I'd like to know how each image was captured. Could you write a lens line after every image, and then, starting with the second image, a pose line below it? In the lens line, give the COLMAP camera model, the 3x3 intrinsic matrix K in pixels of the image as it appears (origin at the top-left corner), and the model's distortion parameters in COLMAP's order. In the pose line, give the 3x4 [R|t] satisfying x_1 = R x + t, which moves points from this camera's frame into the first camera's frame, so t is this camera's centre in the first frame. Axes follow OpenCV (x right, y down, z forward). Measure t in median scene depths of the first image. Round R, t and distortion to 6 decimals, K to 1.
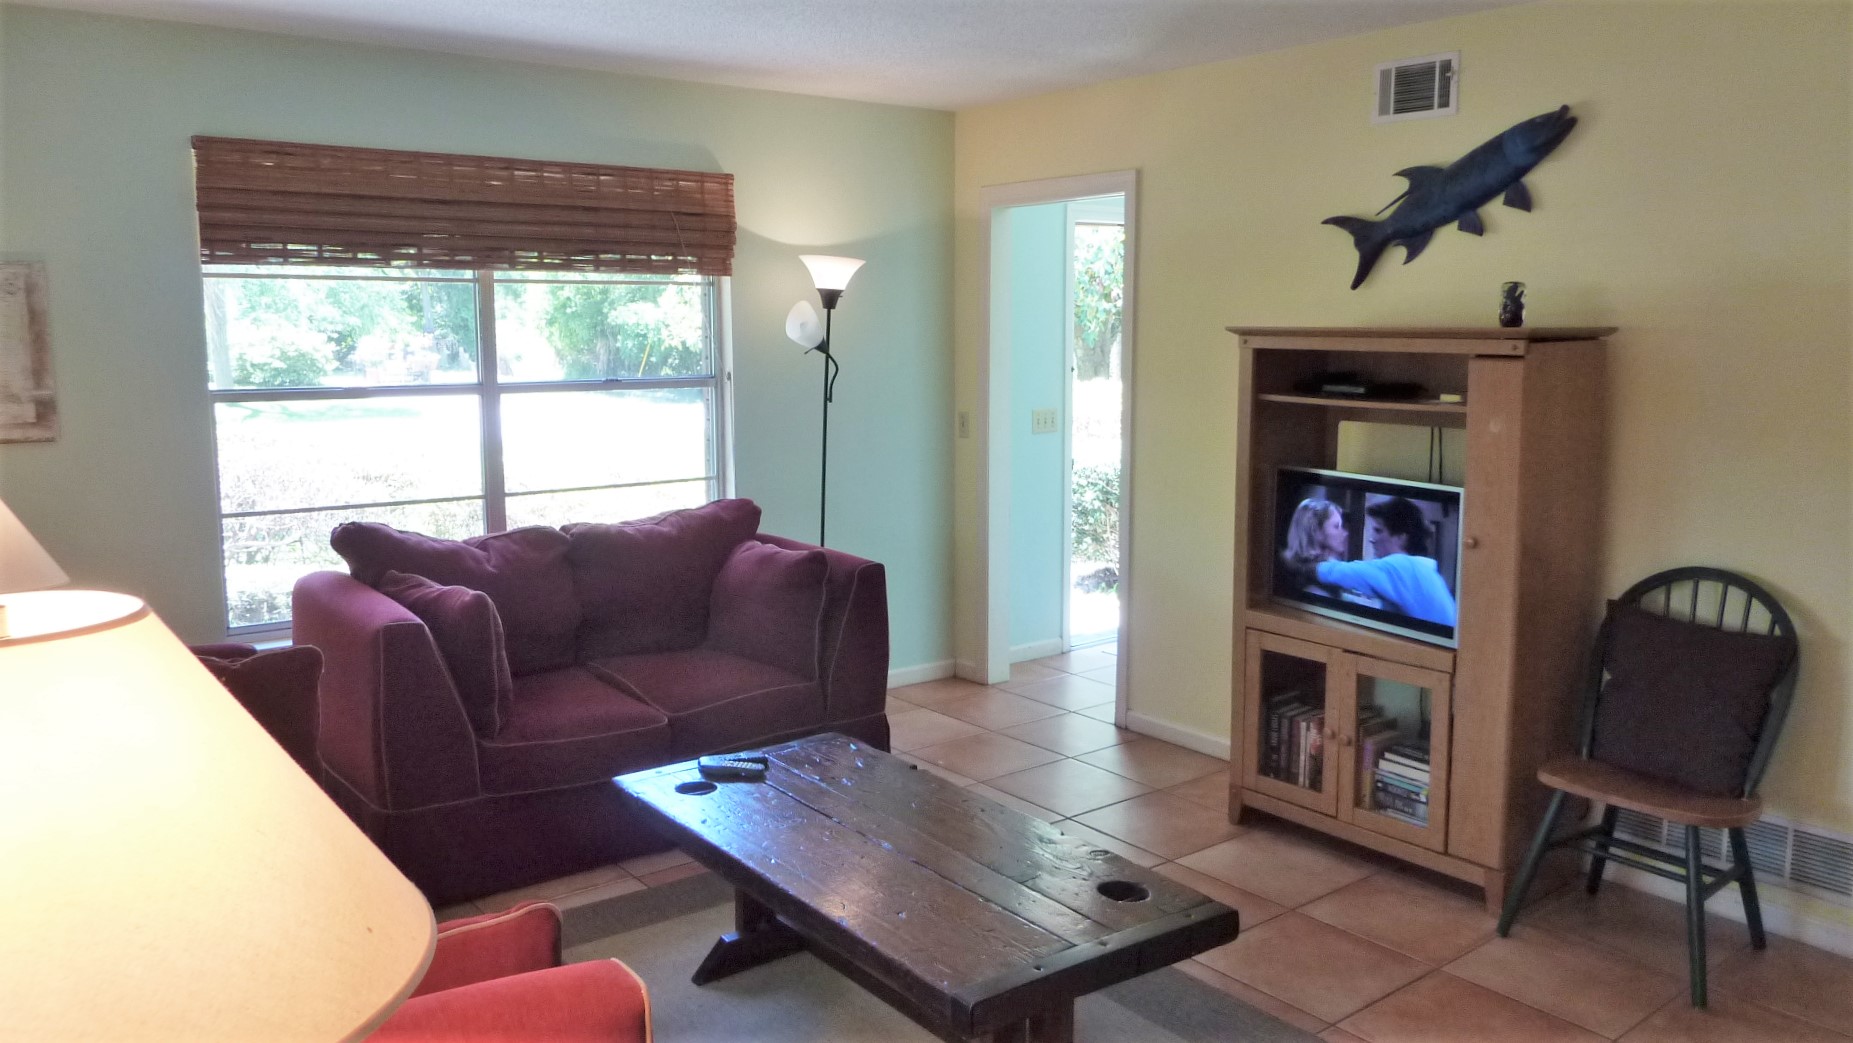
lens RADIAL K [[1348.0, 0, 922.2], [0, 1348.0, 514.8], [0, 0, 1]] dist [-0.057511, 0.002846]
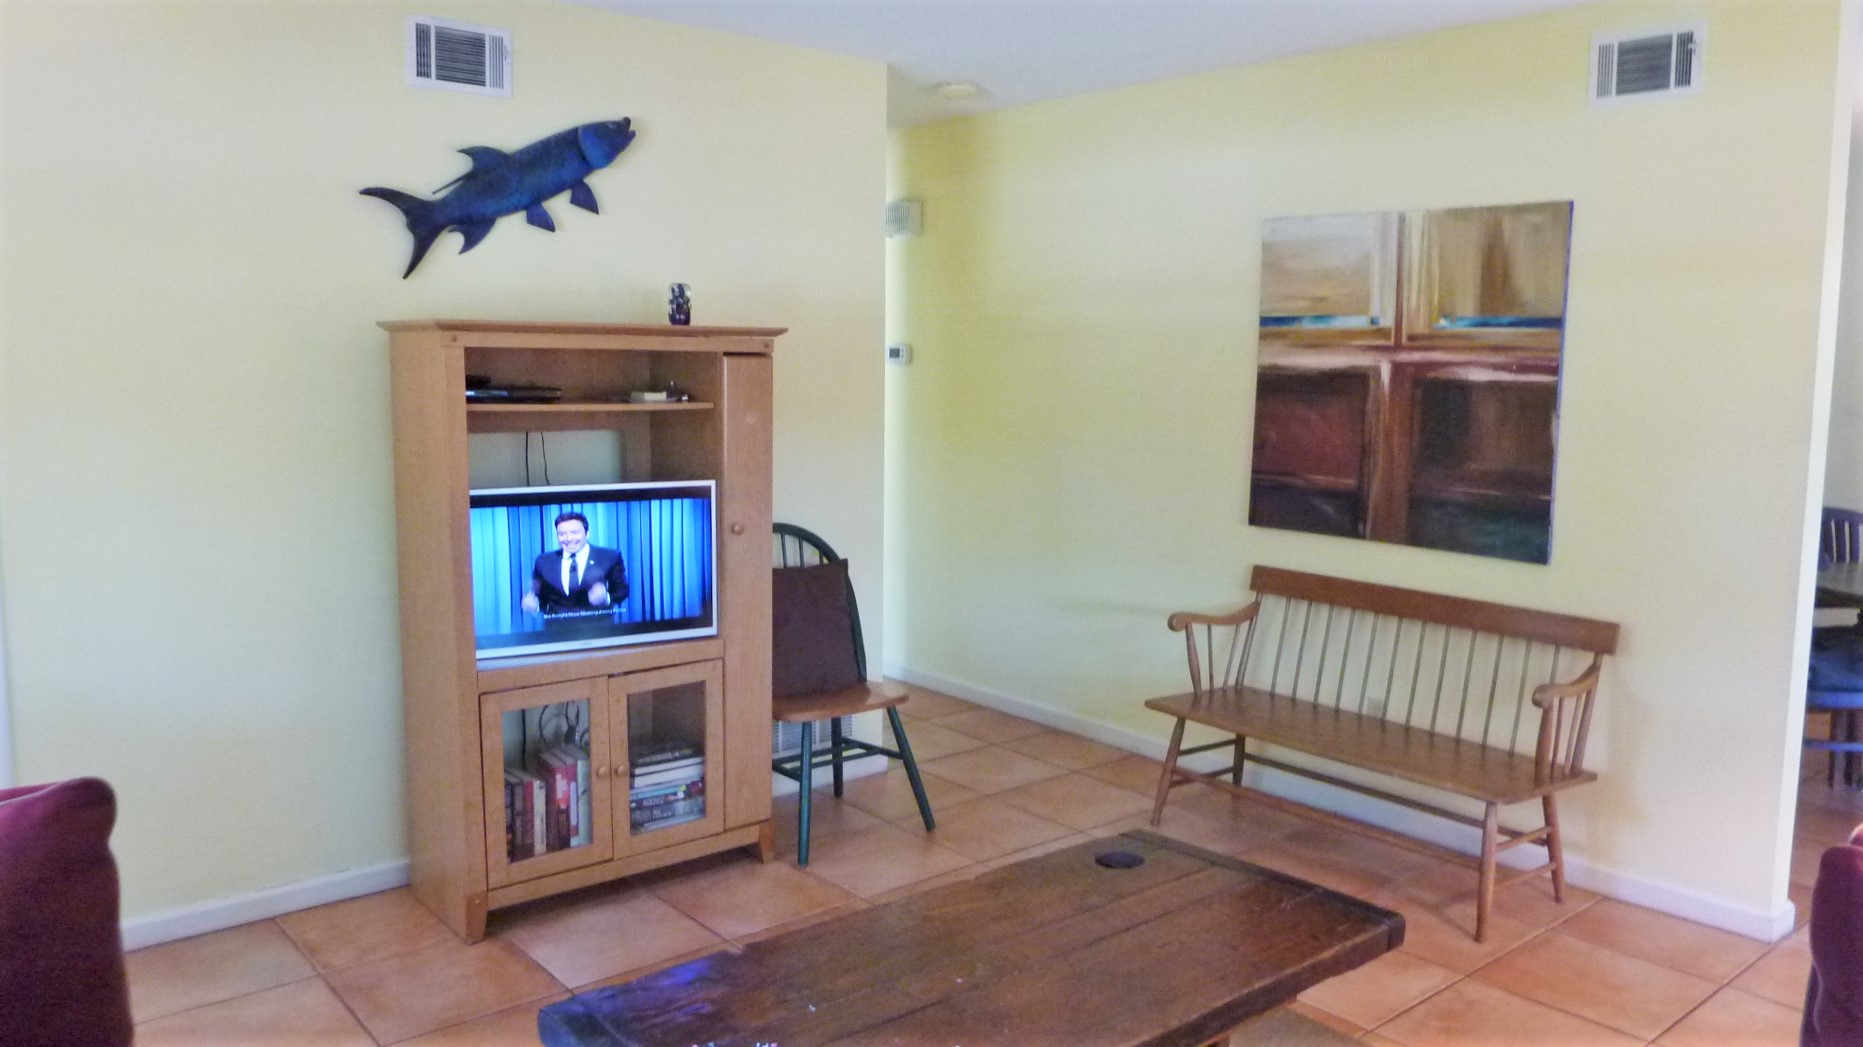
lens RADIAL K [[1355.3, 0, 927.4], [0, 1355.3, 525.2], [0, 0, 1]] dist [-0.057511, 0.002846]
pose [[-0.046333, -0.120131, 0.991676, -0.600948], [0.124889, 0.984257, 0.125067, -0.089219], [-0.991088, 0.129644, -0.030601, 0.799794]]
